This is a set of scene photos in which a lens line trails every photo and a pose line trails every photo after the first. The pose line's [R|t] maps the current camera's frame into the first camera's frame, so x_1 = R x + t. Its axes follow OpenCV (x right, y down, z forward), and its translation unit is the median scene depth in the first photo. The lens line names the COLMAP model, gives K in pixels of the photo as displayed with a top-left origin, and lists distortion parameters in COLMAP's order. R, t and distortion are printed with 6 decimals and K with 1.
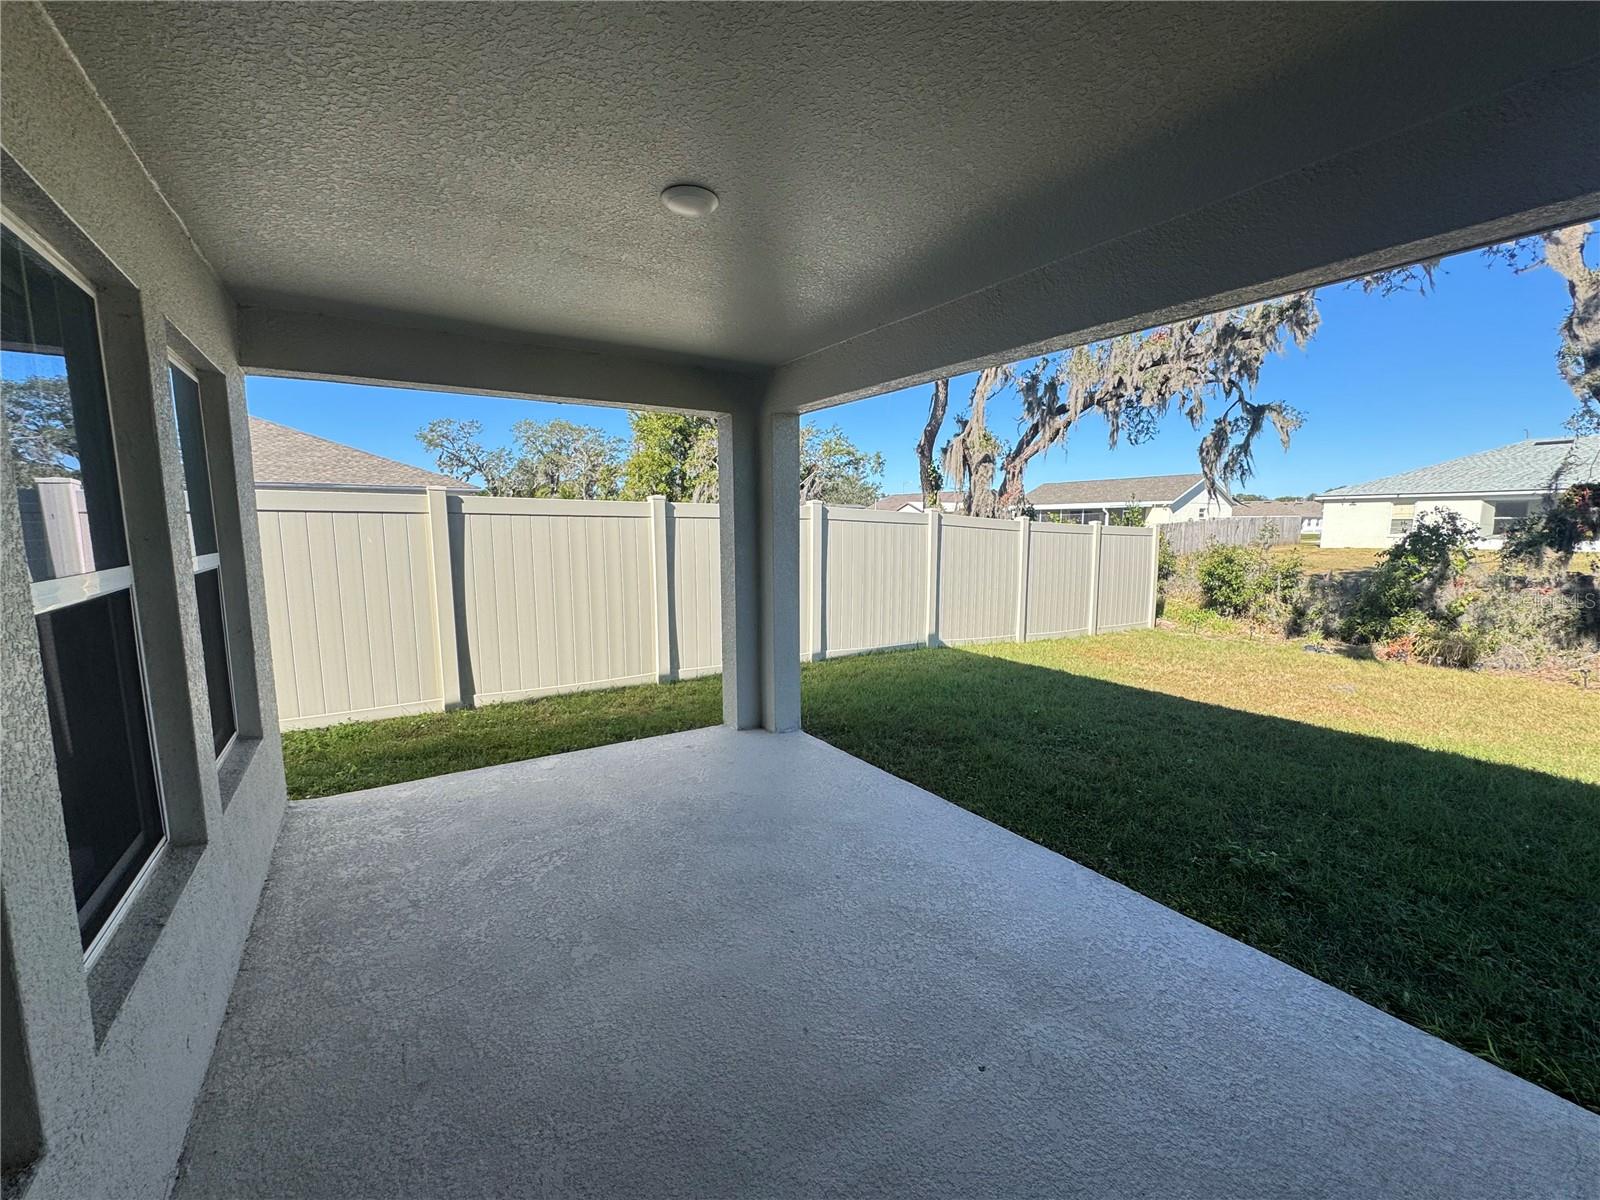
lens RADIAL K [[635.1, 0, 801.4], [0, 635.1, 601.8], [0, 0, 1]] dist [-0.001022, -0.000360]
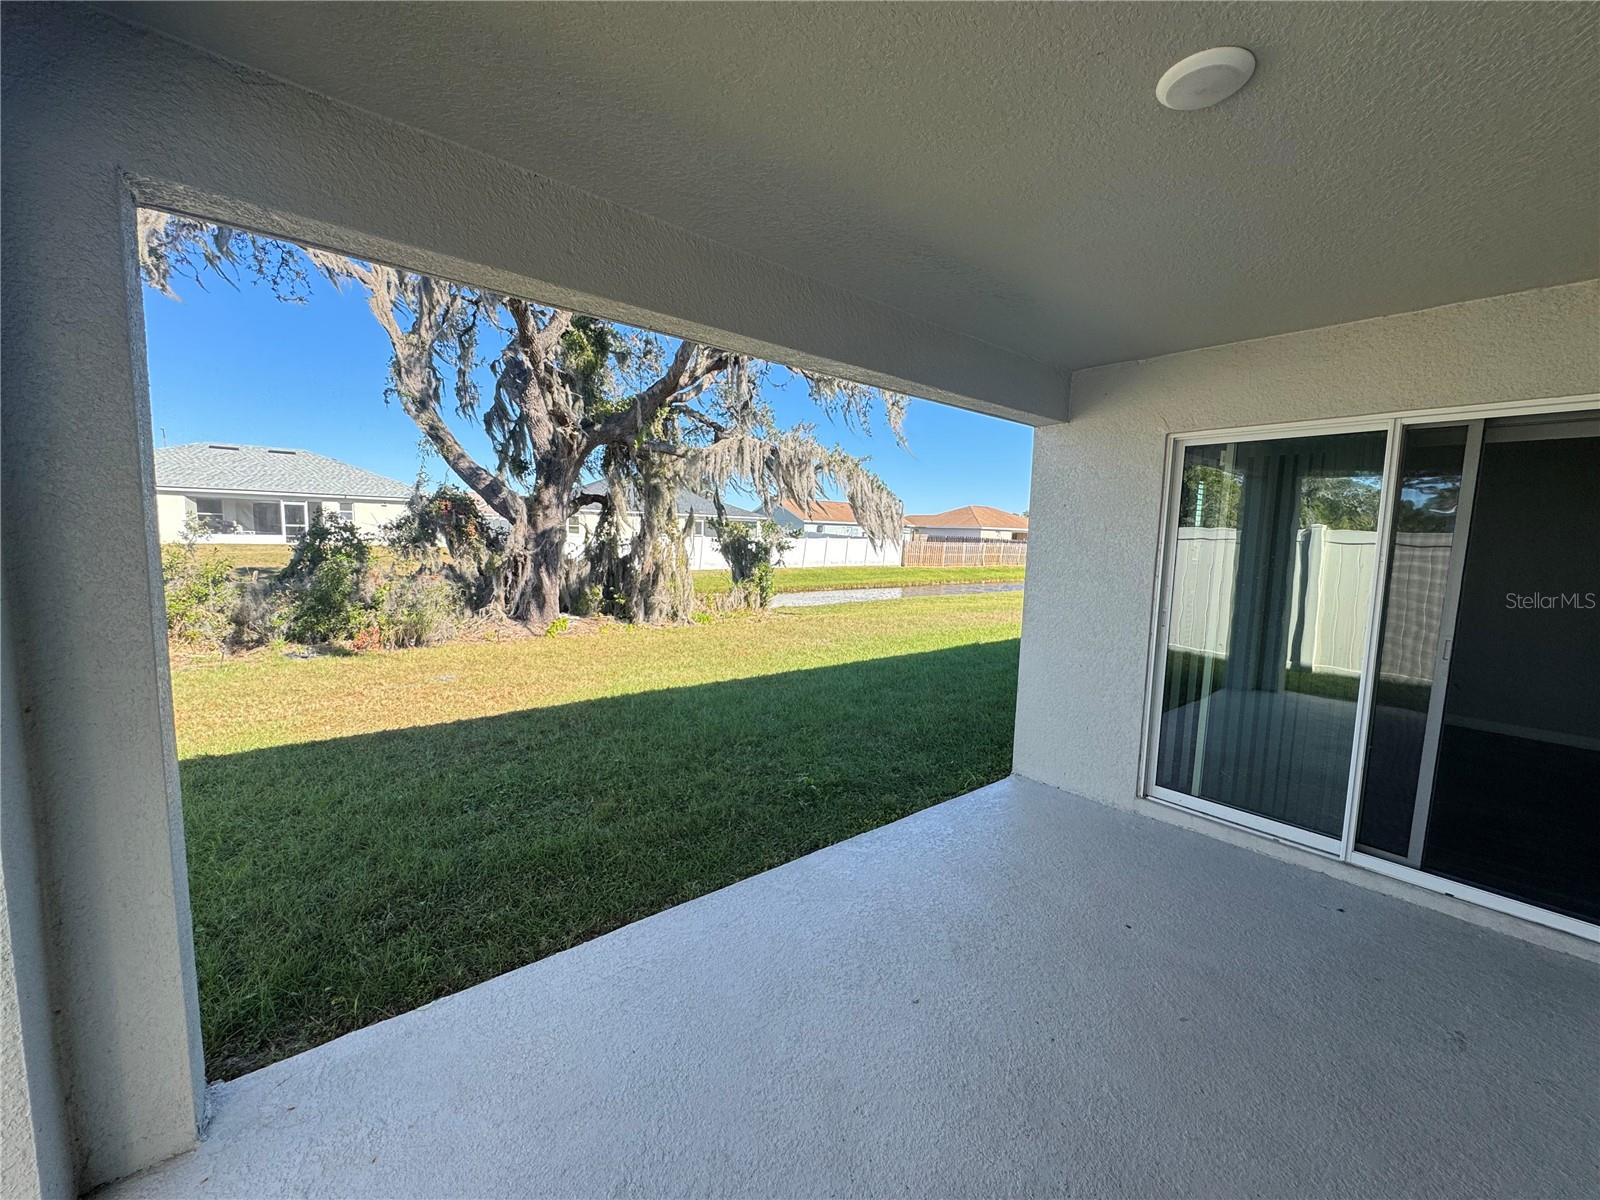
lens RADIAL K [[635.1, 0, 801.4], [0, 635.1, 601.8], [0, 0, 1]] dist [-0.001022, -0.000360]
pose [[-0.106260, -0.102859, 0.989004, -0.388980], [0.091597, 0.989393, 0.112741, -0.086233], [-0.990111, 0.102569, -0.095711, 0.700252]]
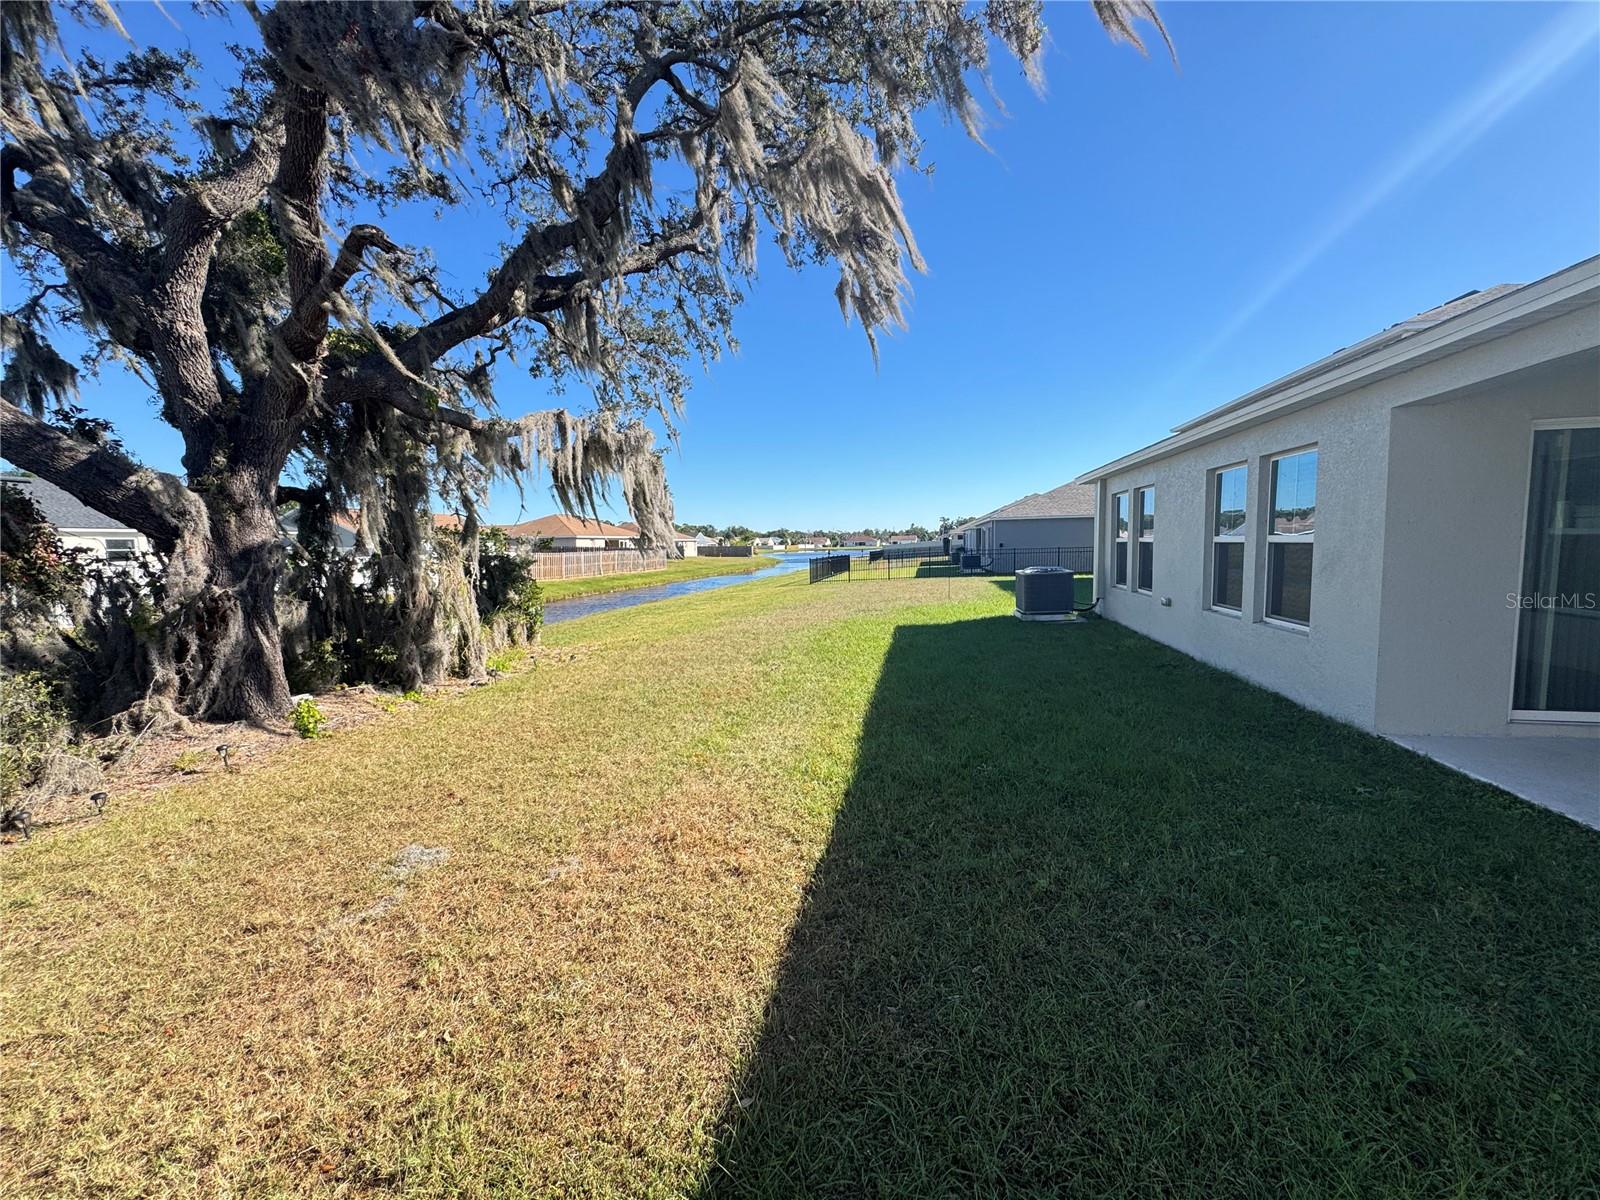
lens RADIAL K [[635.1, 0, 801.4], [0, 635.1, 601.8], [0, 0, 1]] dist [-0.001022, -0.000360]
pose [[-0.713608, -0.042904, 0.699230, 0.395505], [0.106445, 0.979893, 0.168760, -0.165015], [-0.692411, 0.194858, -0.694693, 1.556032]]
